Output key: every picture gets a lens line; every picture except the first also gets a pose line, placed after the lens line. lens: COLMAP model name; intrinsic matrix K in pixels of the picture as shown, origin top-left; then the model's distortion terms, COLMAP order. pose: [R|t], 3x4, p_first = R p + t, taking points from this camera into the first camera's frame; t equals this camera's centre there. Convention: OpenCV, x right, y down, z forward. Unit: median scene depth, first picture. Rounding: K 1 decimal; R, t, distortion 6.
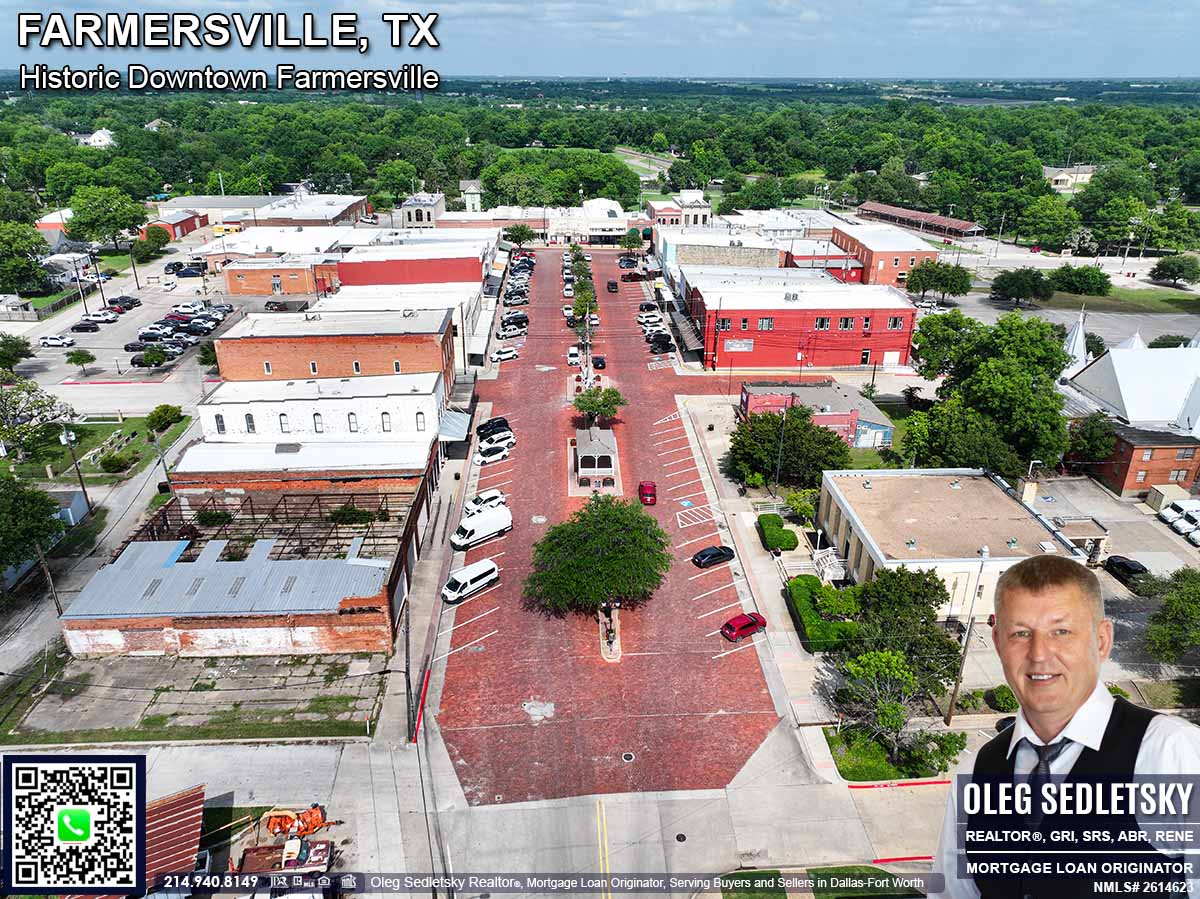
lens RADIAL K [[843.0, 0, 599.6], [0, 843.0, 444.8], [0, 0, 1]] dist [-0.004099, 0.026235]
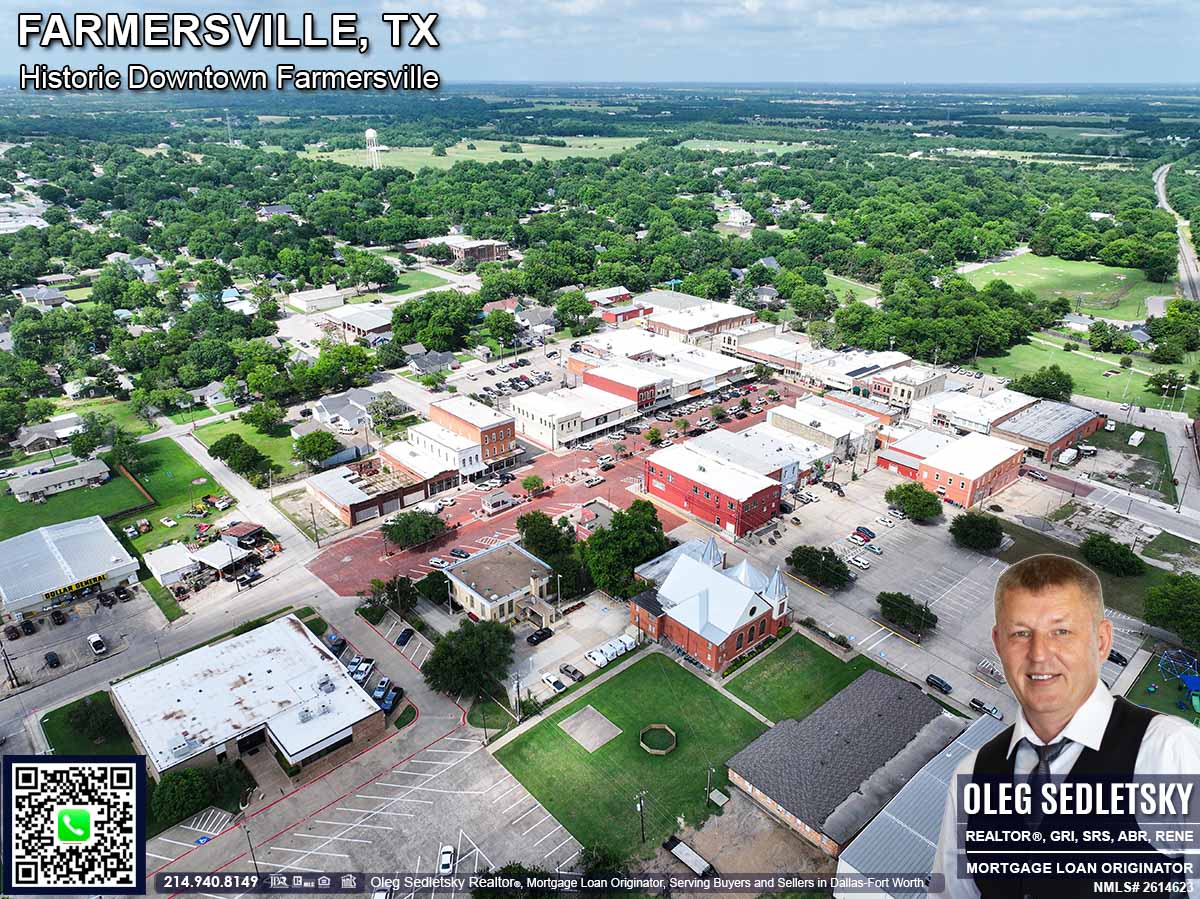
lens RADIAL K [[843.0, 0, 599.6], [0, 843.0, 444.8], [0, 0, 1]] dist [-0.004099, 0.026235]
pose [[0.631056, 0.308914, -0.711576, 1.864881], [-0.314476, 0.940409, 0.129366, -0.552570], [0.709136, 0.142136, 0.690596, -0.372279]]
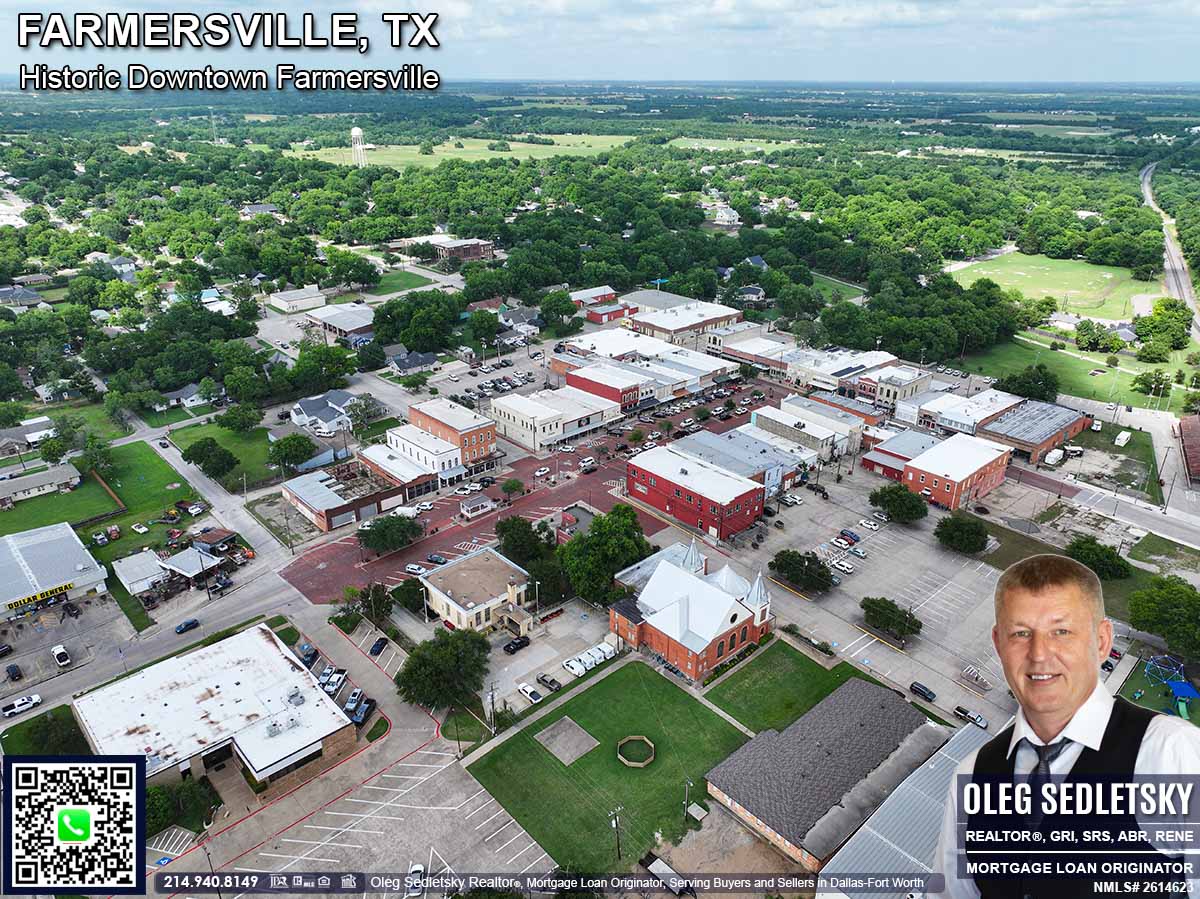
lens RADIAL K [[843.0, 0, 599.6], [0, 843.0, 444.8], [0, 0, 1]] dist [-0.004099, 0.026235]
pose [[0.639579, 0.307716, -0.704450, 1.851874], [-0.312326, 0.941361, 0.127638, -0.568151], [0.702418, 0.138384, 0.698183, -0.326196]]
